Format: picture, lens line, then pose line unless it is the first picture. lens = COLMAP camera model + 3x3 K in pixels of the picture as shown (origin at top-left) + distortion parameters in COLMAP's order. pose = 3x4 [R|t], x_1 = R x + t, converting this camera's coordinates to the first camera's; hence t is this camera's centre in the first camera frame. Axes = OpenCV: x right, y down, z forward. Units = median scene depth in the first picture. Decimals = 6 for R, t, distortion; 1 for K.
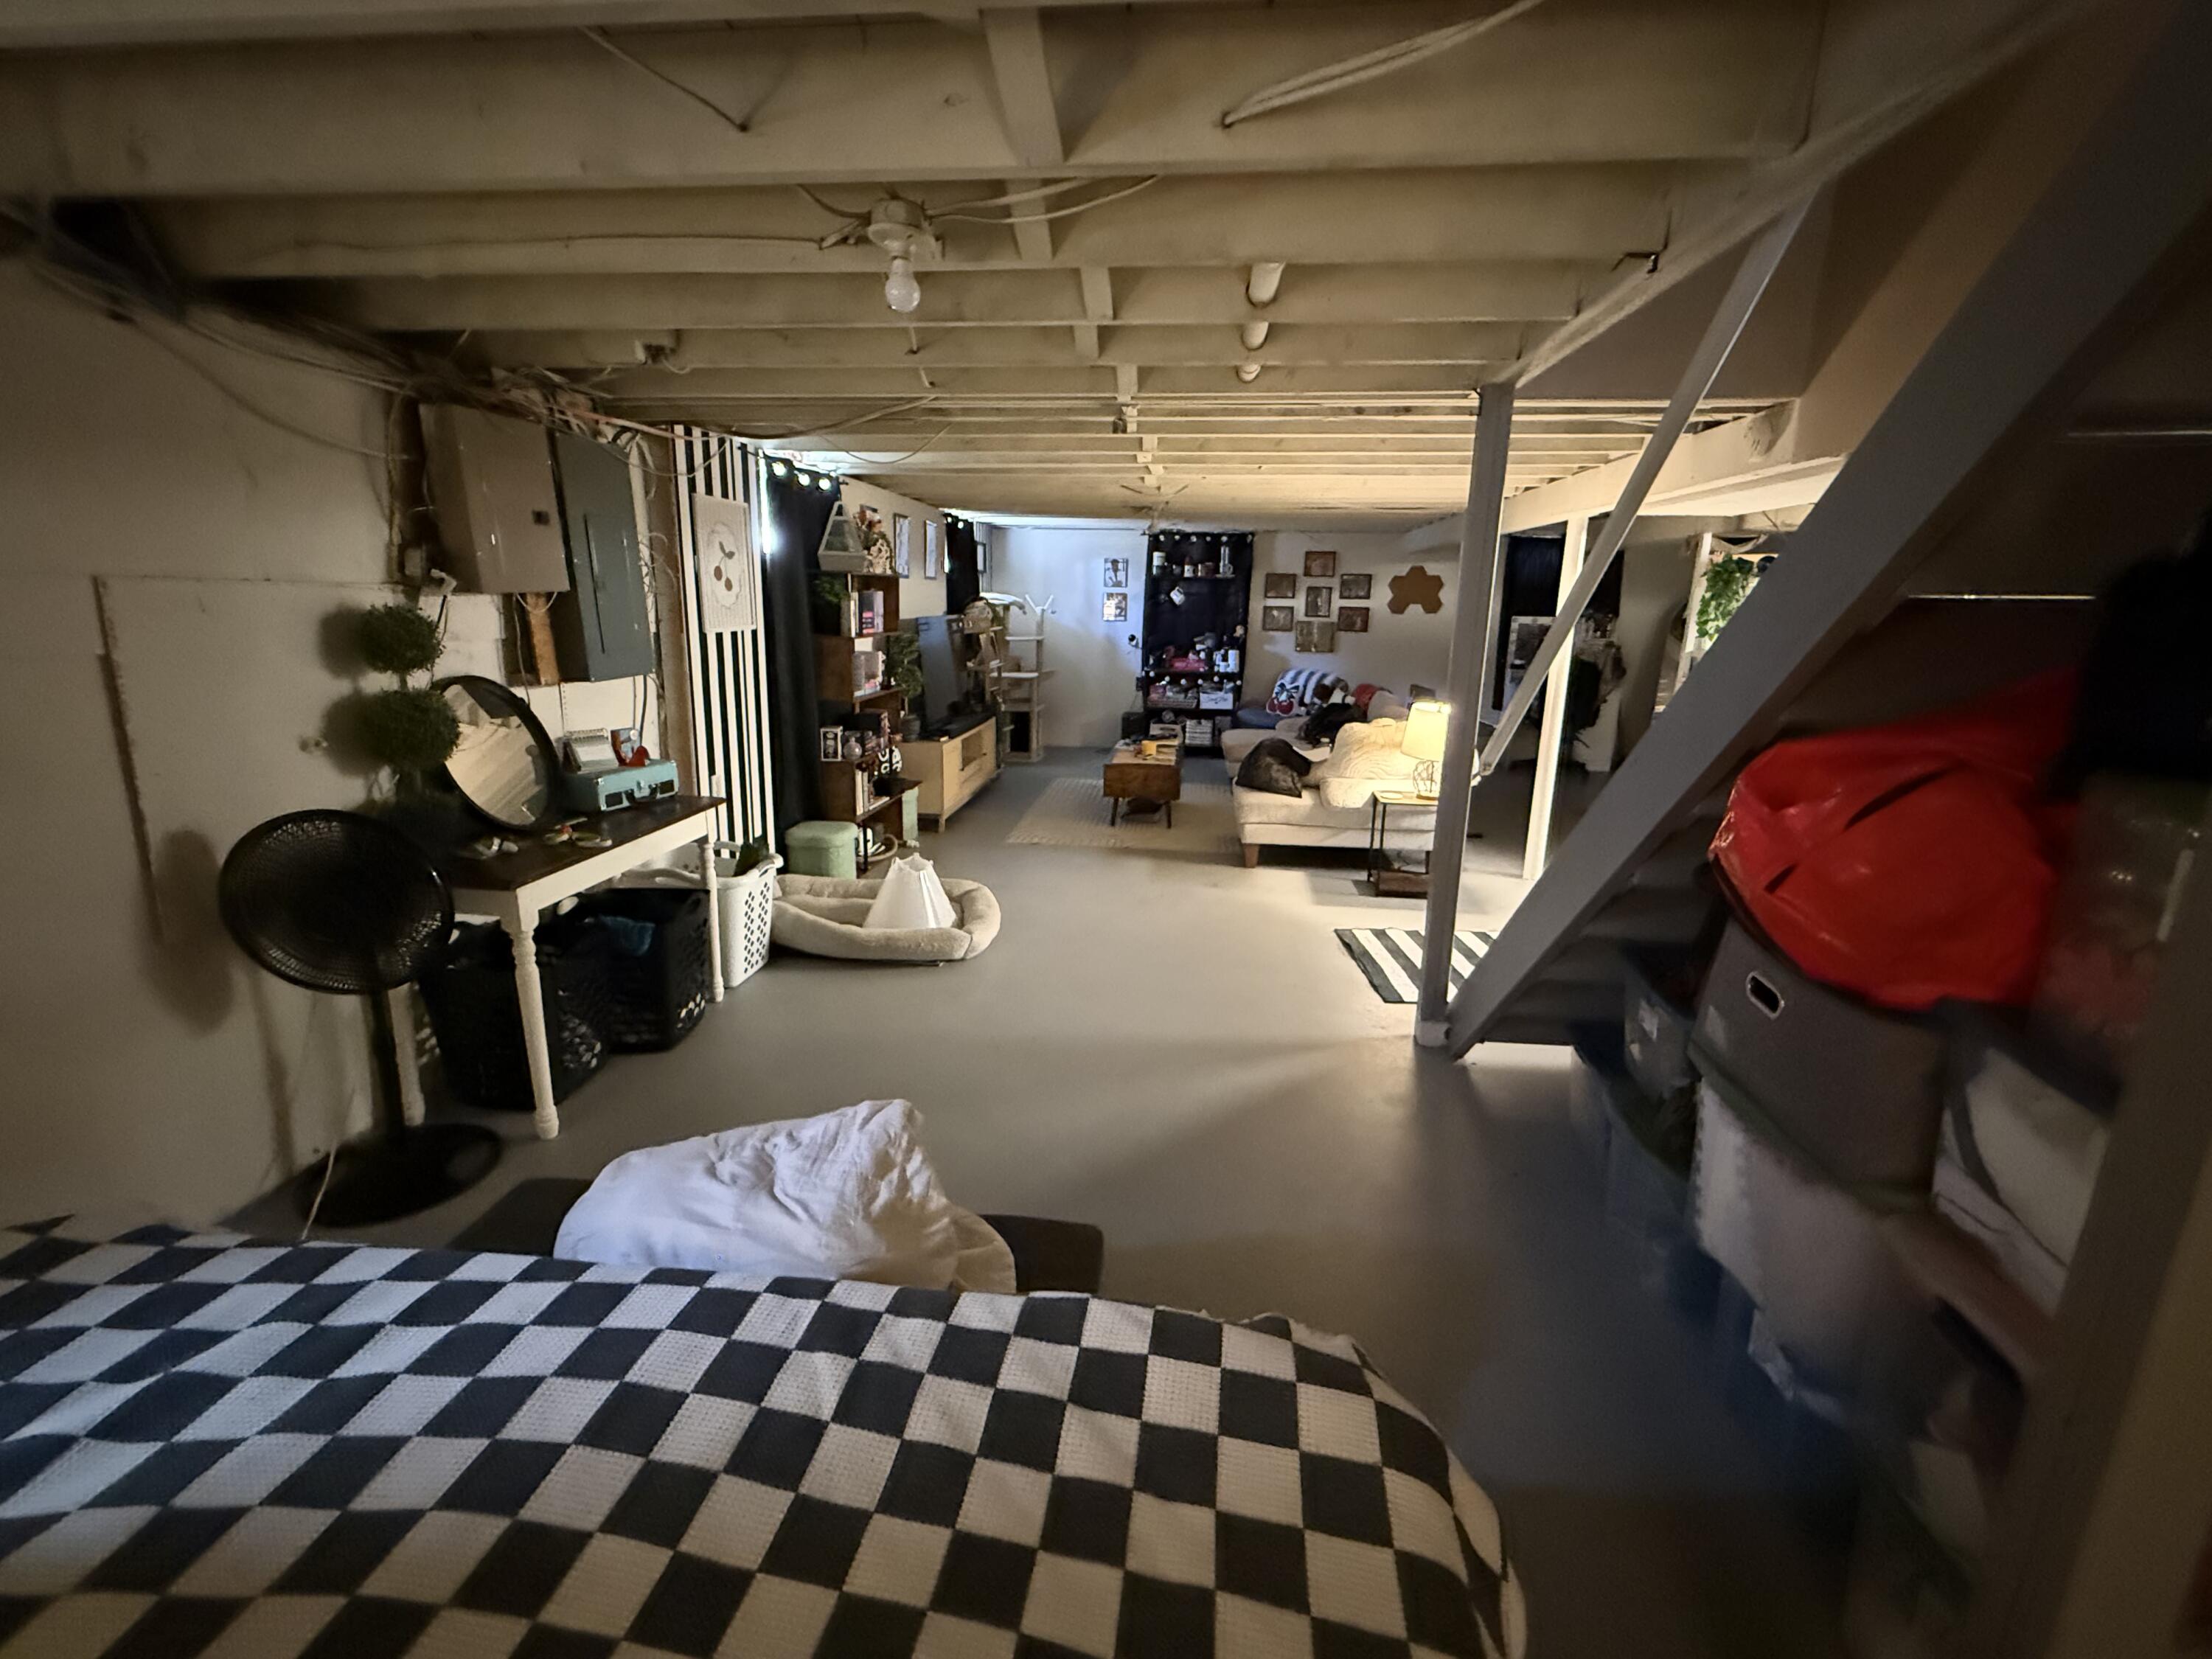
lens RADIAL K [[906.1, 0, 1090.0], [0, 906.1, 831.6], [0, 0, 1]] dist [-0.000697, 0.000305]
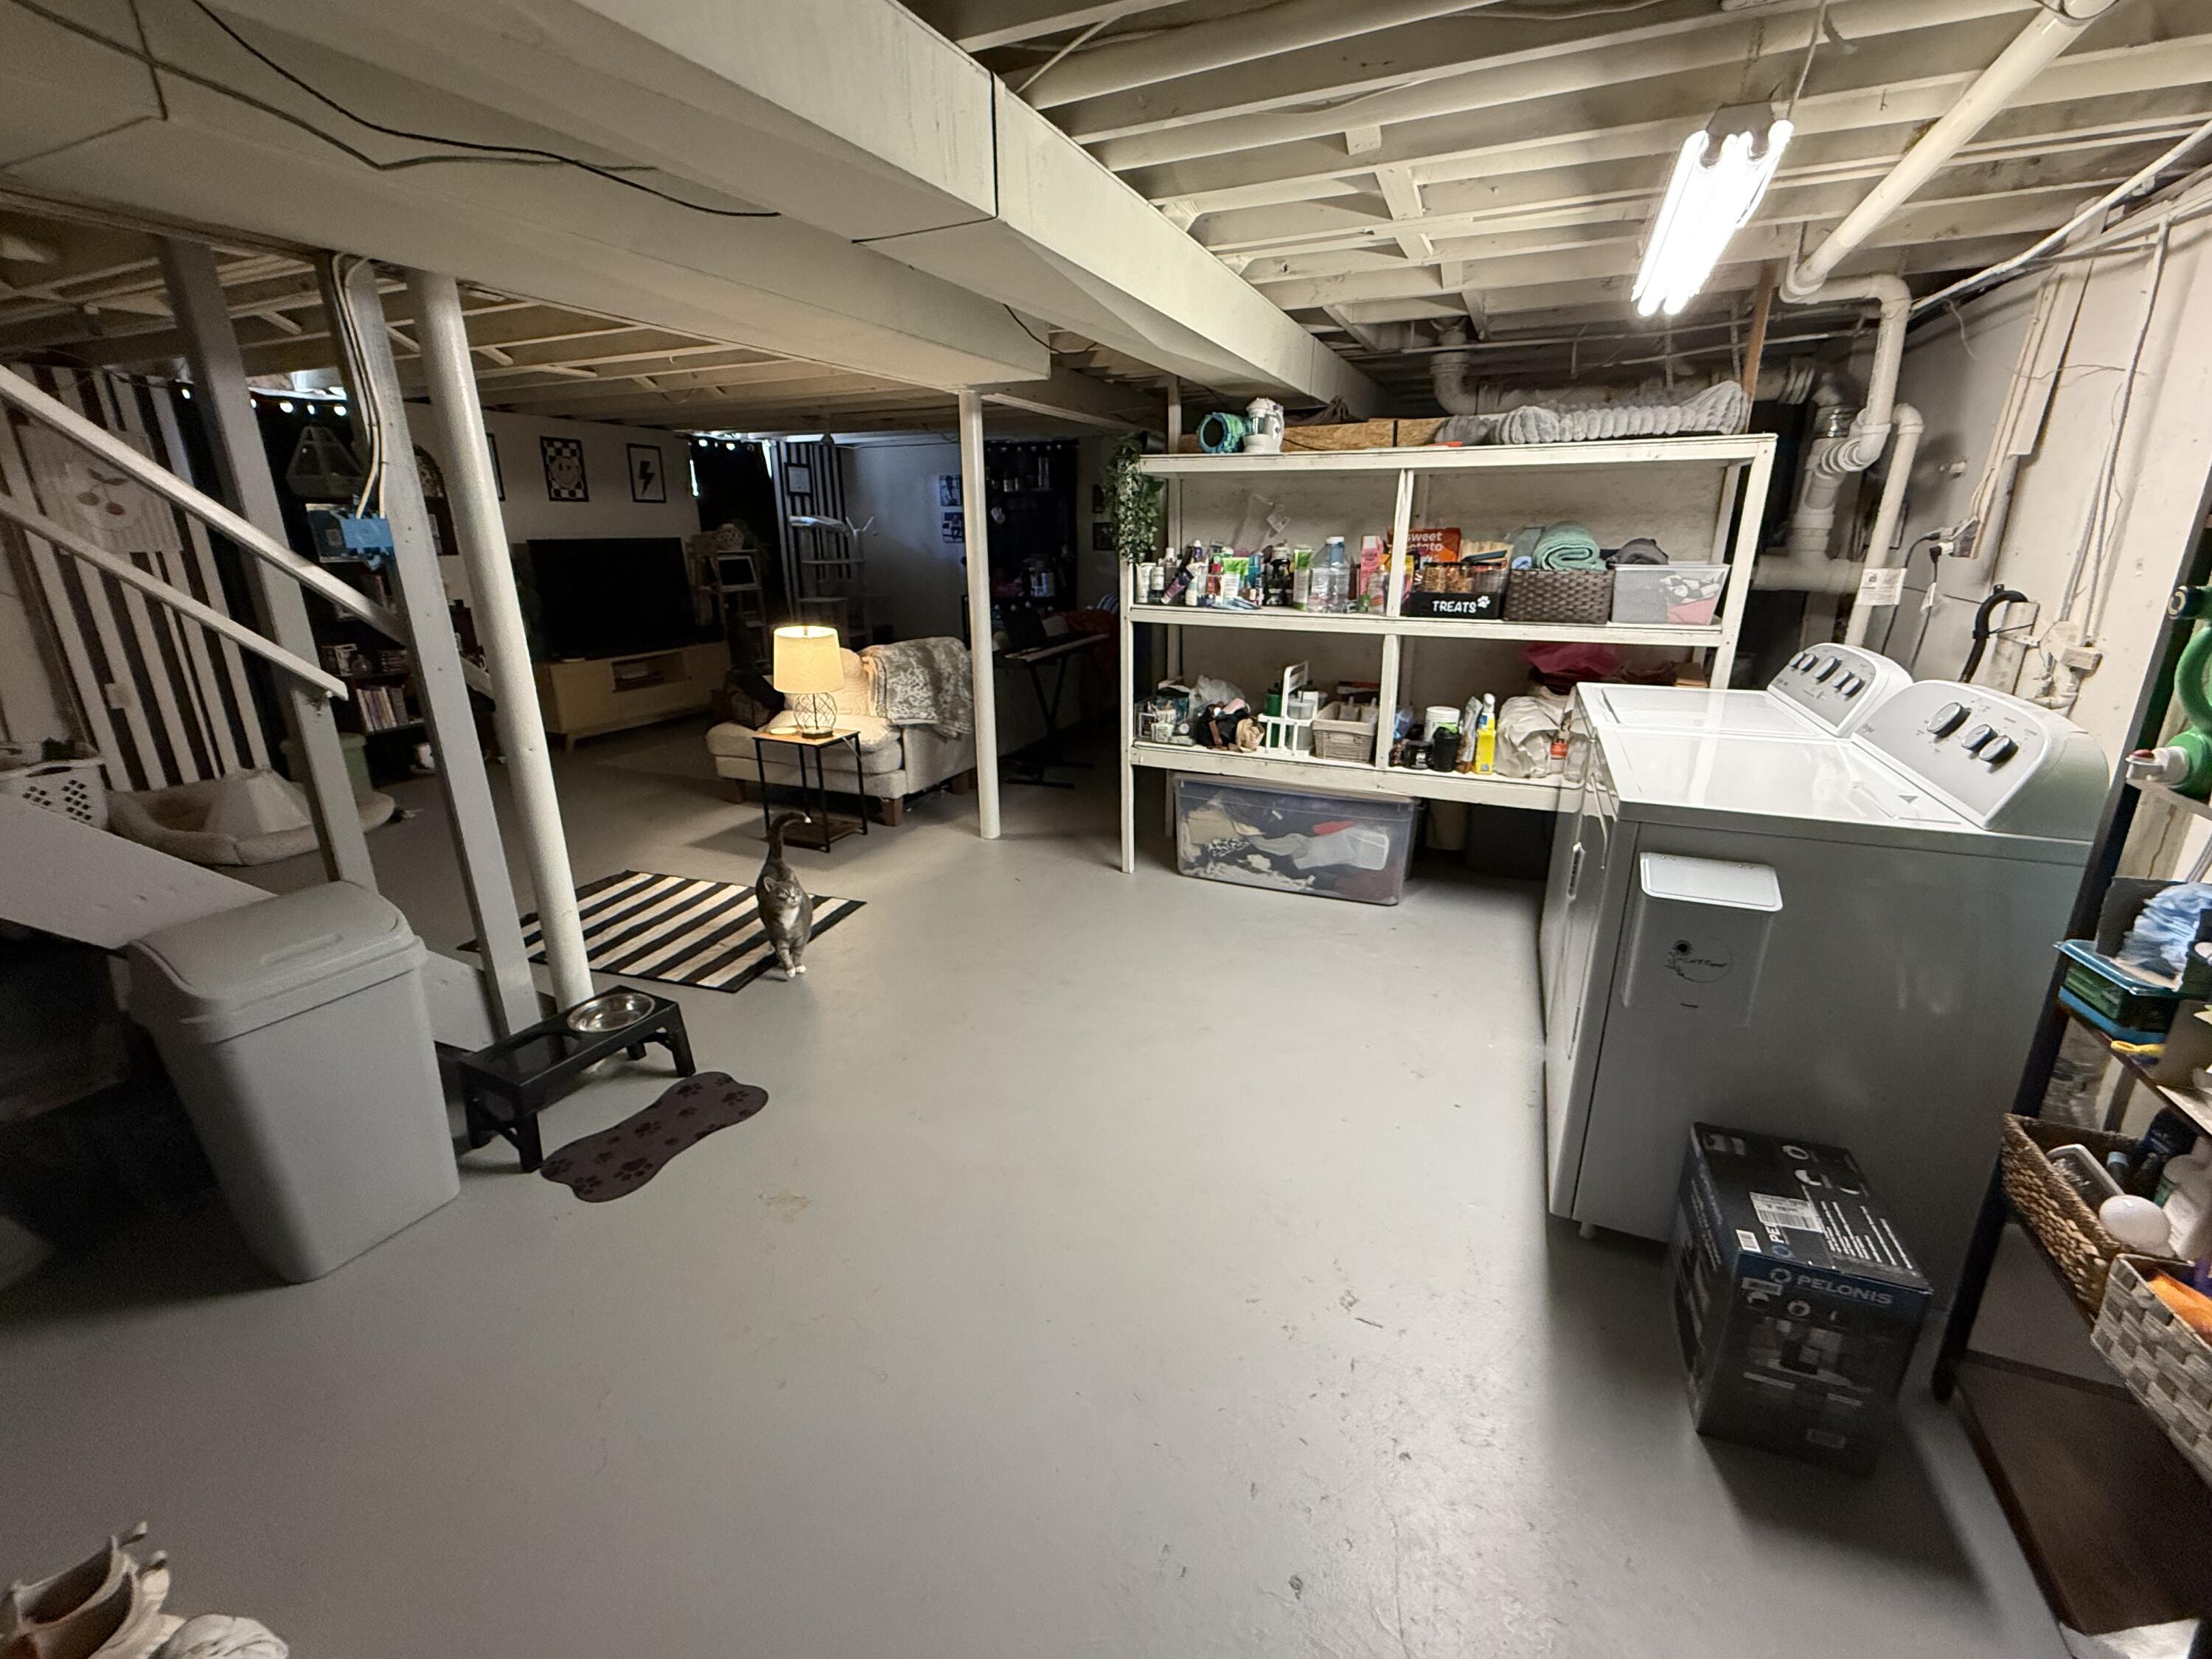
lens RADIAL K [[906.1, 0, 1090.0], [0, 906.1, 831.6], [0, 0, 1]] dist [-0.000697, 0.000305]
pose [[0.960243, 0.064692, -0.271567, 0.459044], [-0.045043, 0.995937, 0.077978, -0.012309], [0.275509, -0.062646, 0.959255, 0.114657]]
